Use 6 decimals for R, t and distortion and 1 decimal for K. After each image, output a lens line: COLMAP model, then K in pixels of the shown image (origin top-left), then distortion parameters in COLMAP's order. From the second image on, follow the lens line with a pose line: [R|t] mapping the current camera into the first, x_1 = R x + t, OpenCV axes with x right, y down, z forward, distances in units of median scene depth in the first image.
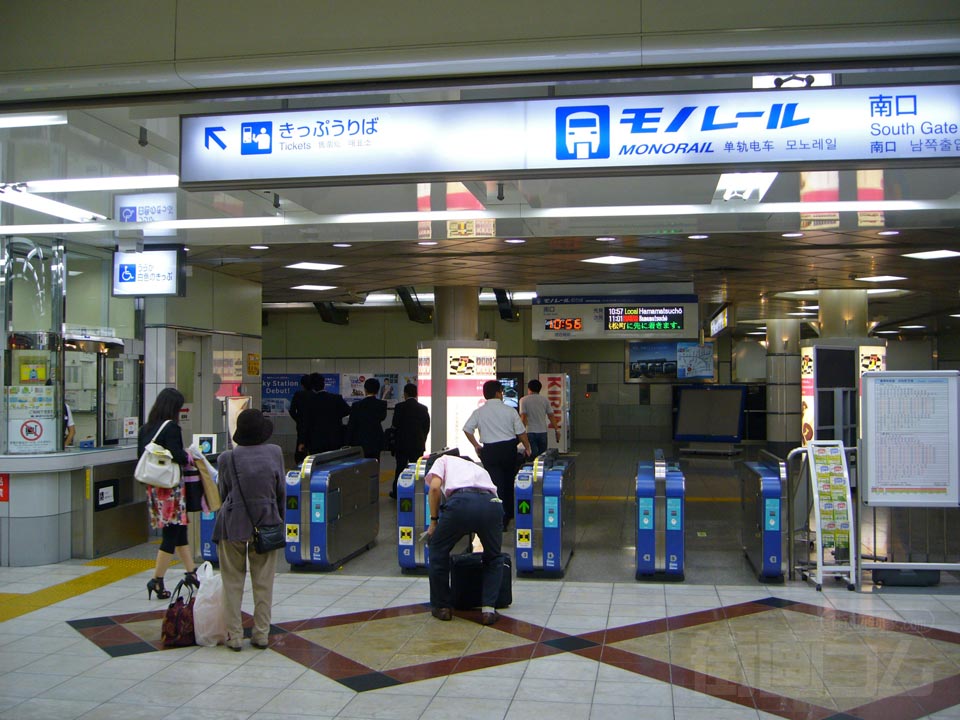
lens RADIAL K [[1054.8, 0, 480.3], [0, 1054.8, 361.3], [0, 0, 1]] dist [-0.040702, 0.000000]
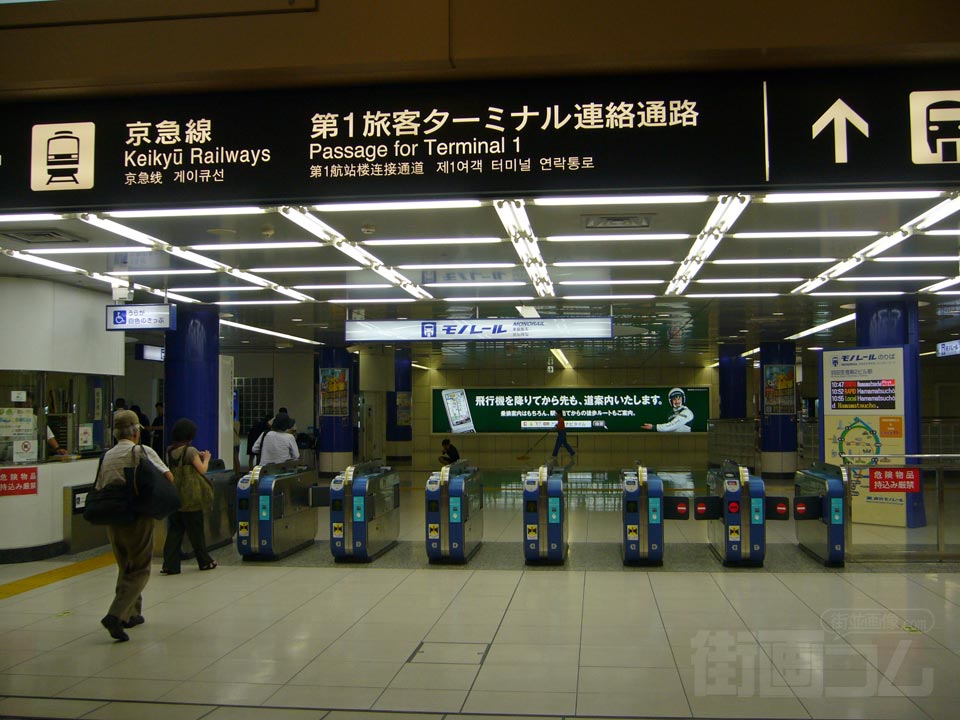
lens RADIAL K [[1054.8, 0, 479.9], [0, 1054.8, 361.0], [0, 0, 1]] dist [-0.040702, 0.000000]
pose [[0.997157, 0.000934, 0.075344, 0.002942], [0.000179, 0.999891, -0.014759, -0.013686], [-0.075349, 0.014730, 0.997048, -0.244518]]
